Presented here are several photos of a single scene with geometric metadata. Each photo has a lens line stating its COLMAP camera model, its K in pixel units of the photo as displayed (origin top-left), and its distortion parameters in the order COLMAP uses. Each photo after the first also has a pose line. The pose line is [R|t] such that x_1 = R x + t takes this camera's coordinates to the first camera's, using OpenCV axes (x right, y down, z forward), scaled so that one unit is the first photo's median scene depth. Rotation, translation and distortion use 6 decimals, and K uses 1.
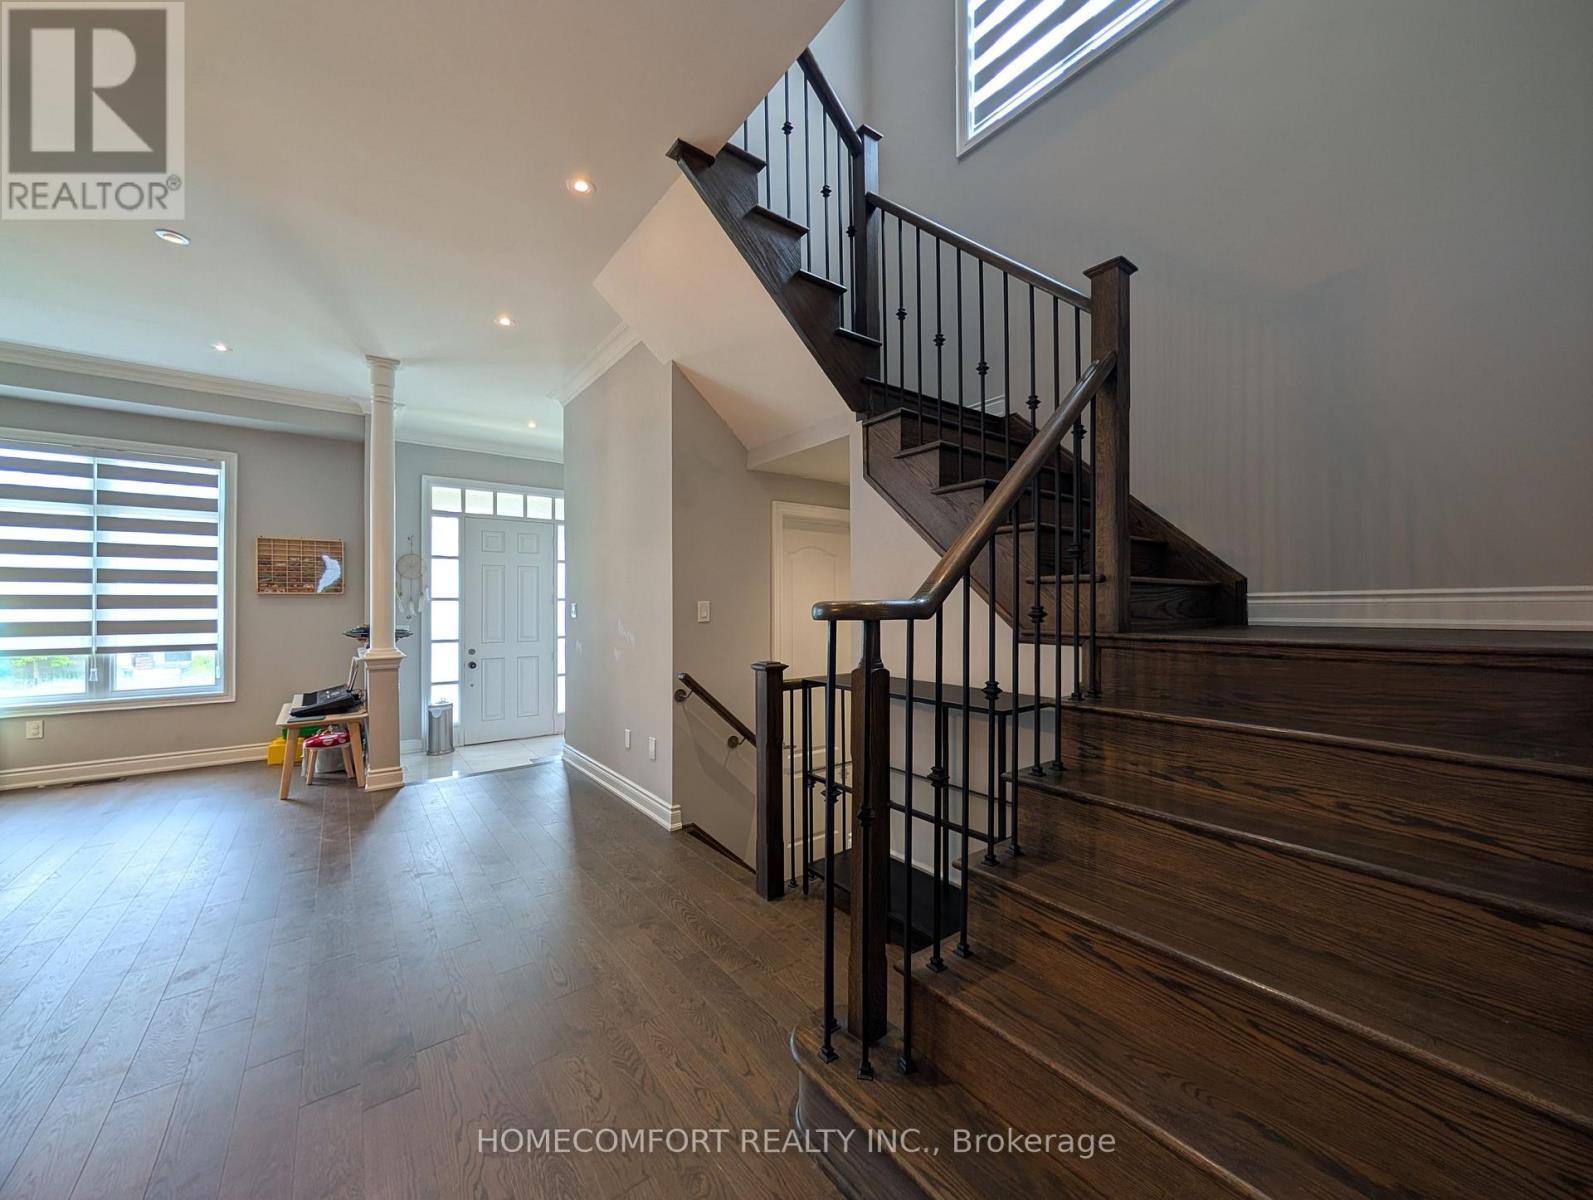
lens RADIAL K [[605.2, 0, 802.8], [0, 605.2, 601.8], [0, 0, 1]] dist [-0.000480, 0.000064]
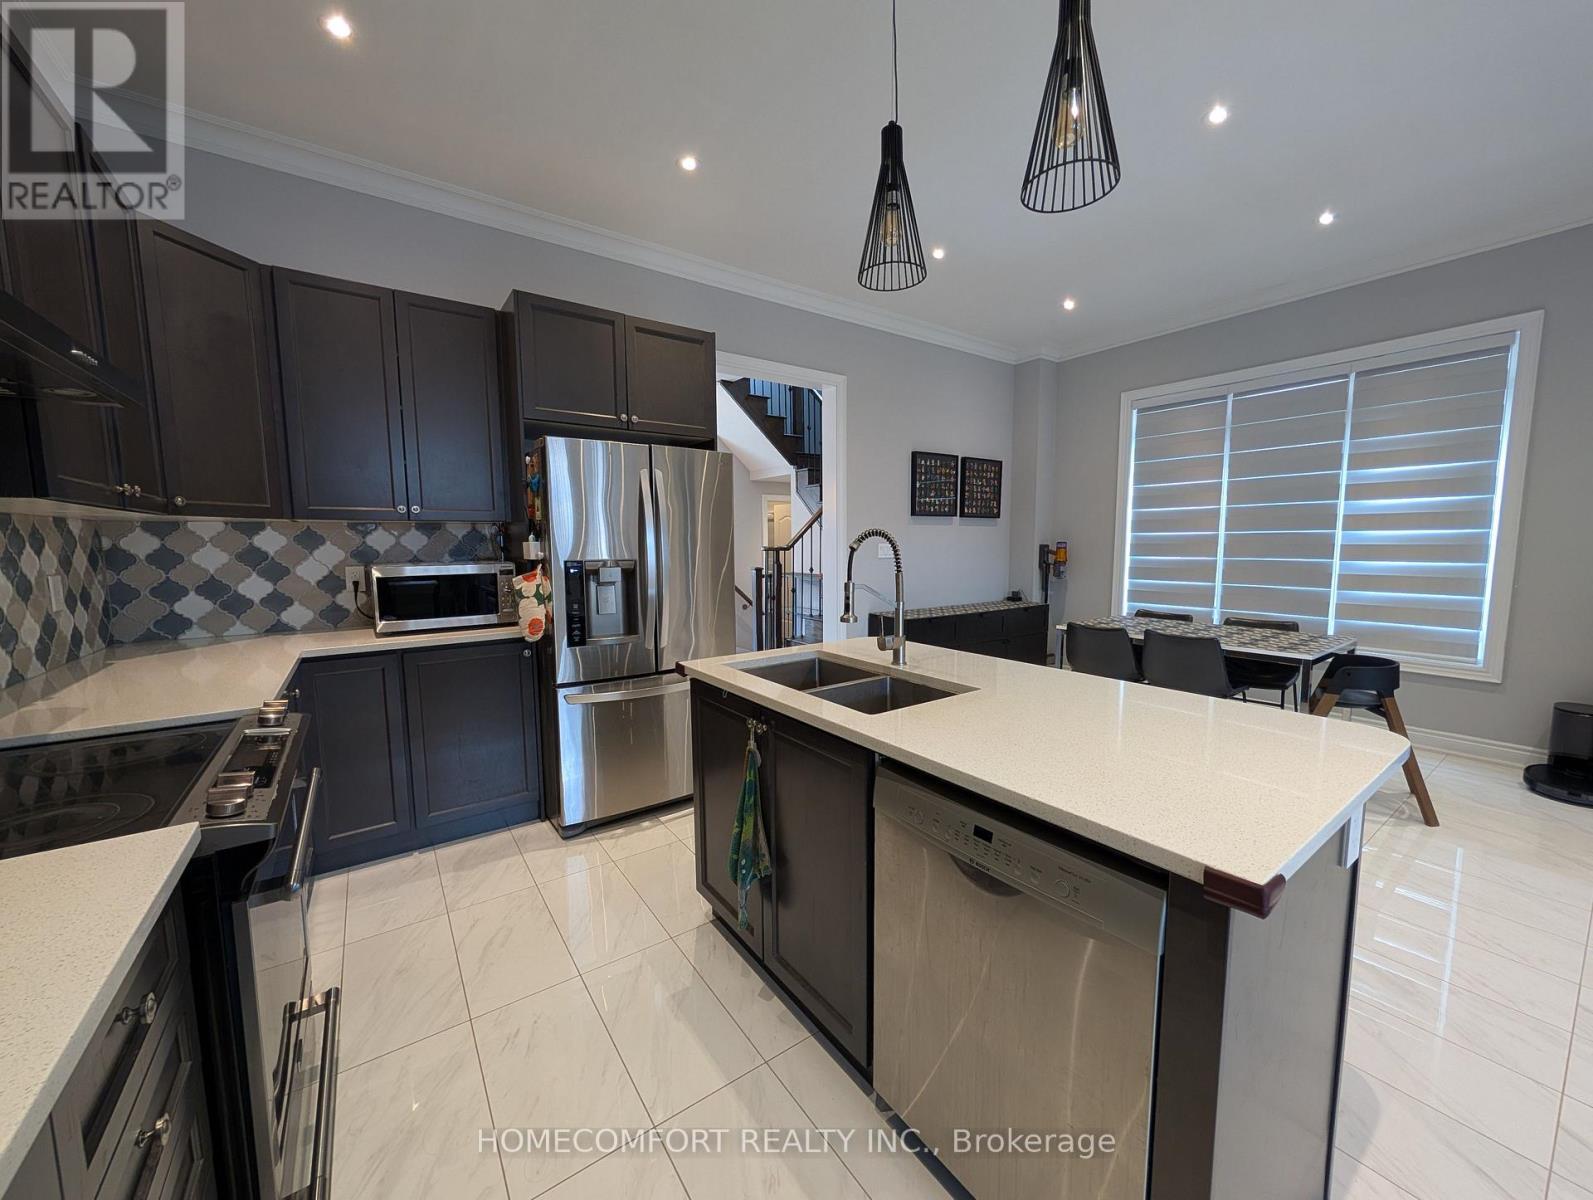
lens RADIAL K [[605.2, 0, 802.8], [0, 605.2, 601.8], [0, 0, 1]] dist [-0.000480, 0.000064]
pose [[0.999480, 0.006972, -0.031475, 0.214688], [-0.003379, 0.993613, 0.112794, -0.044458], [0.032060, -0.112629, 0.993120, -1.543352]]
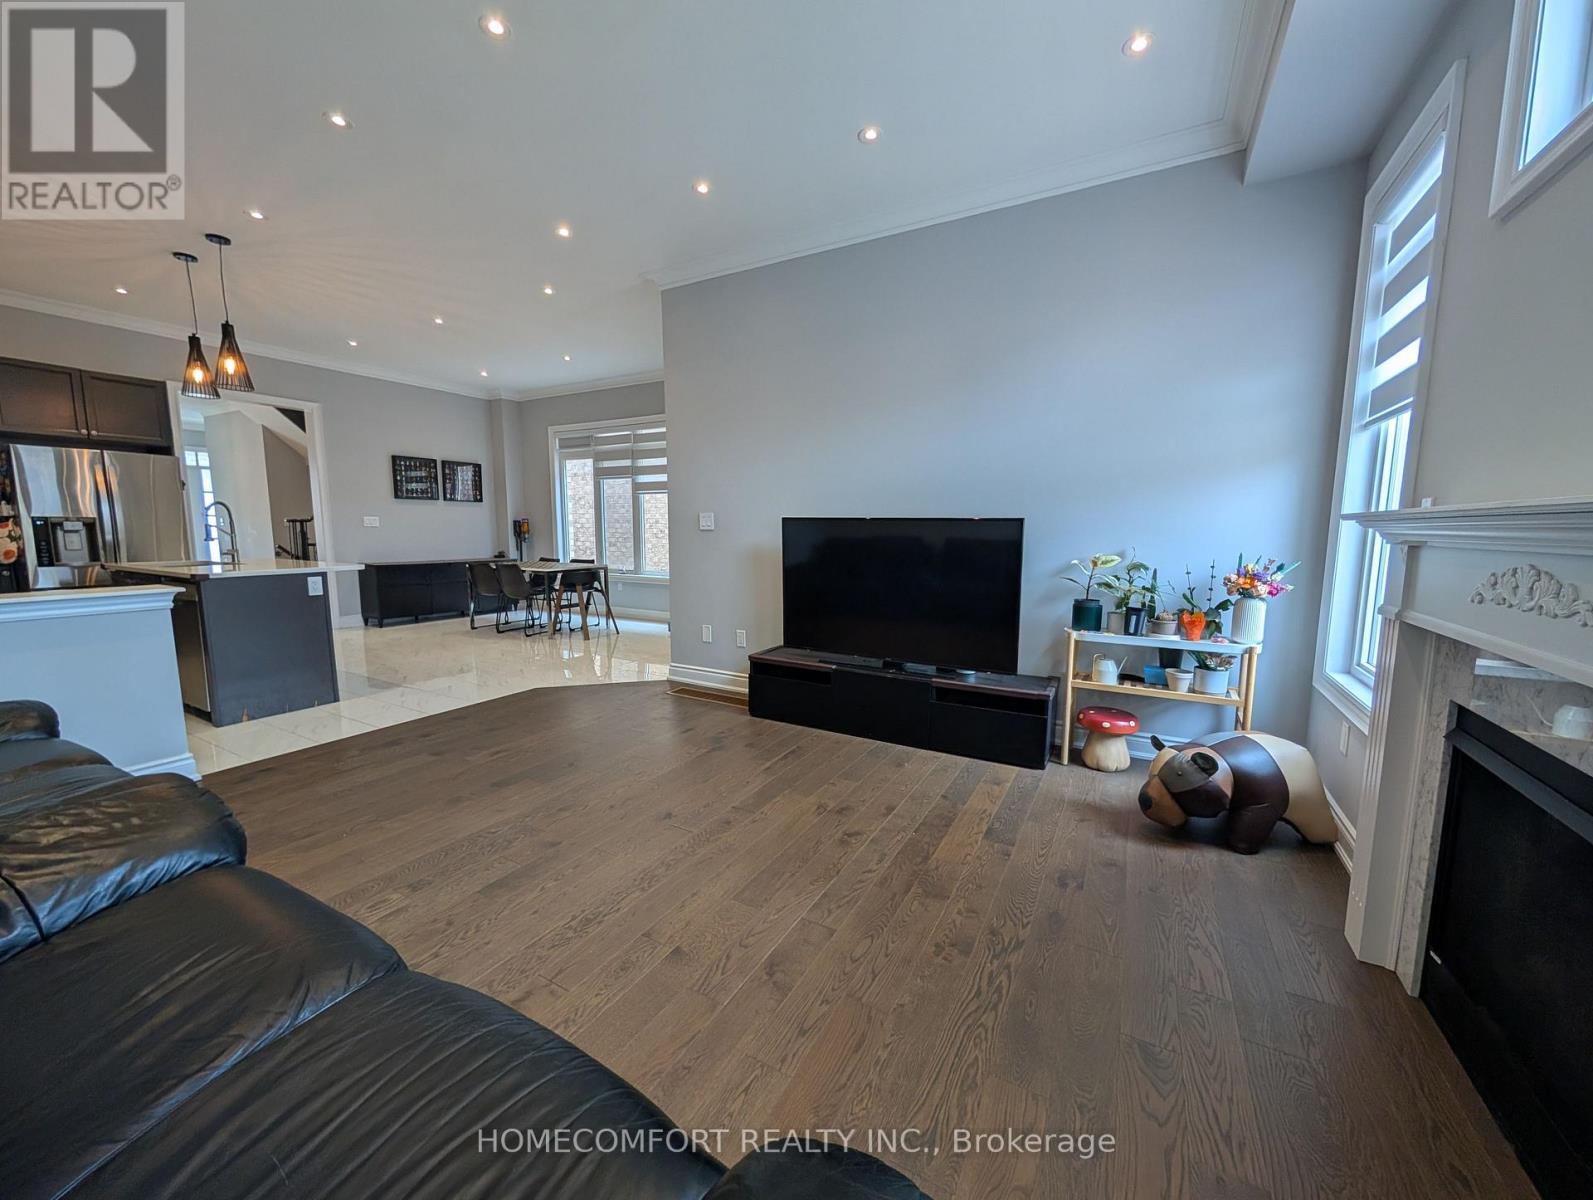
lens RADIAL K [[605.2, 0, 802.8], [0, 605.2, 601.8], [0, 0, 1]] dist [-0.000480, 0.000064]
pose [[0.916765, -0.035171, 0.397875, 1.054834], [-0.017588, 0.991595, 0.128179, -0.018141], [-0.399039, -0.124508, 0.908441, -2.937835]]
